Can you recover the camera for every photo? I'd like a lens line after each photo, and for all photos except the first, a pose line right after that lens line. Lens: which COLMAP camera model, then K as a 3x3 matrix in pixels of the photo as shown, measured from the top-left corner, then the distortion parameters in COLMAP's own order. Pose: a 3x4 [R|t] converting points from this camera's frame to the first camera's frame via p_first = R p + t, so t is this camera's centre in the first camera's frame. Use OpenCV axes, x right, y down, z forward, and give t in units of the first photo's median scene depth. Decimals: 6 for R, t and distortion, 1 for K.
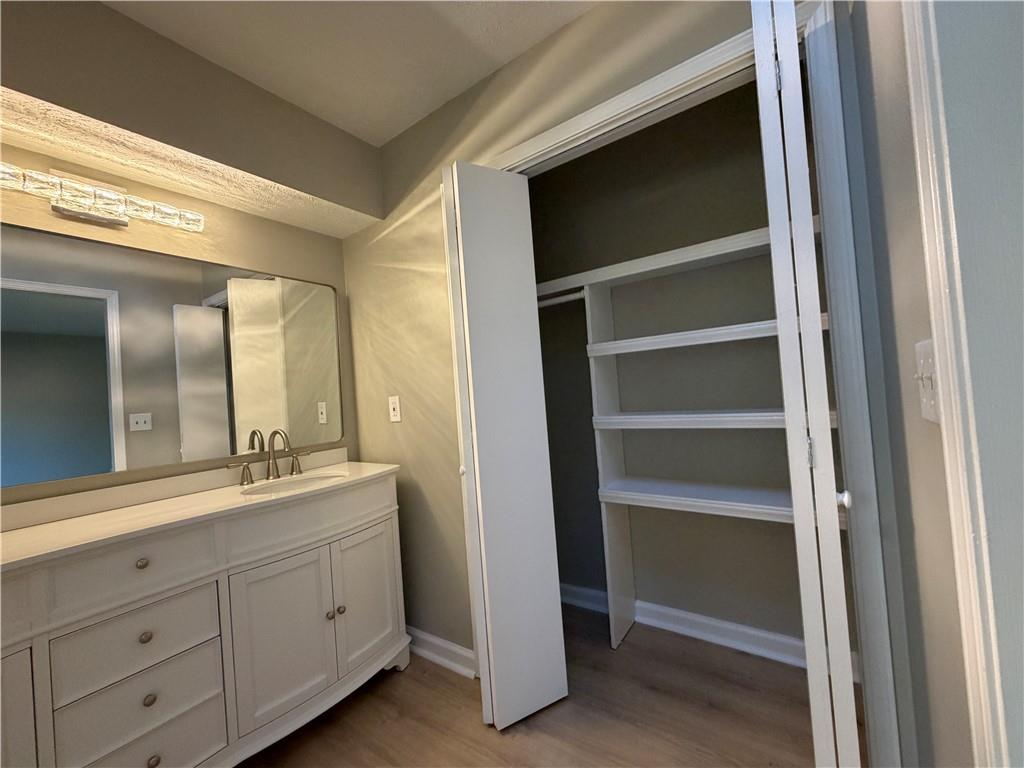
lens RADIAL K [[407.2, 0, 510.3], [0, 407.2, 384.0], [0, 0, 1]] dist [0.000010, -0.000028]
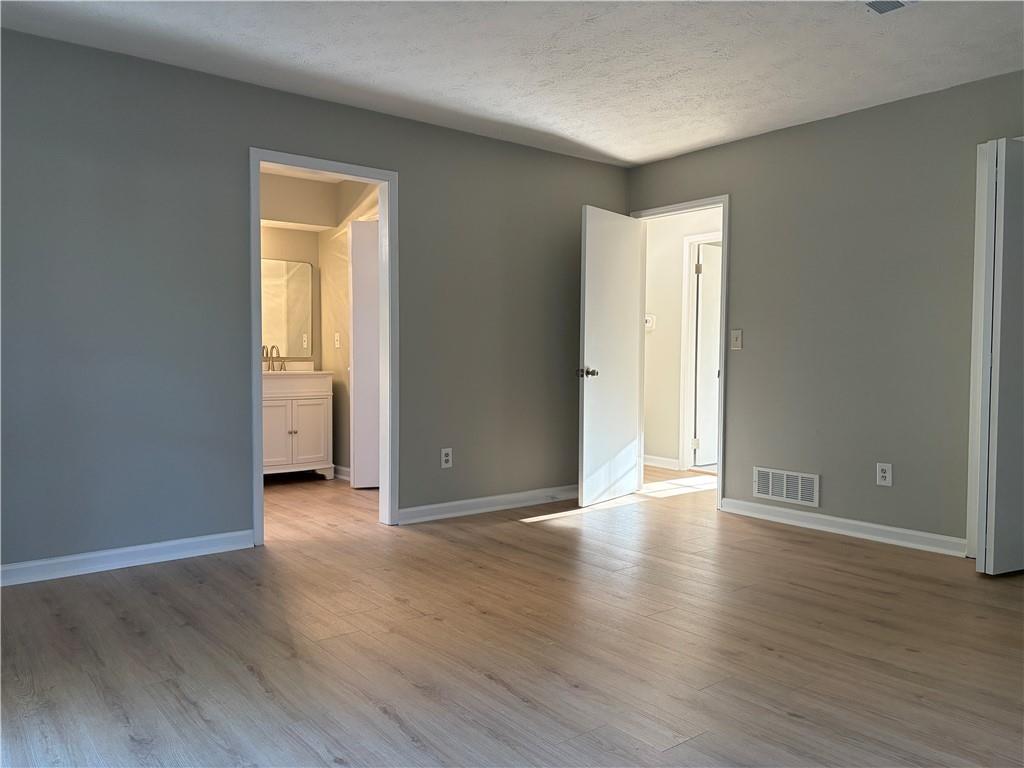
lens RADIAL K [[768.7, 0, 511.2], [0, 768.7, 387.5], [0, 0, 1]] dist [0.100413, -0.129035]
pose [[0.958770, 0.088818, -0.269947, 1.236470], [-0.069589, 0.994362, 0.080005, -0.048706], [0.275531, -0.057921, 0.959546, -1.815961]]
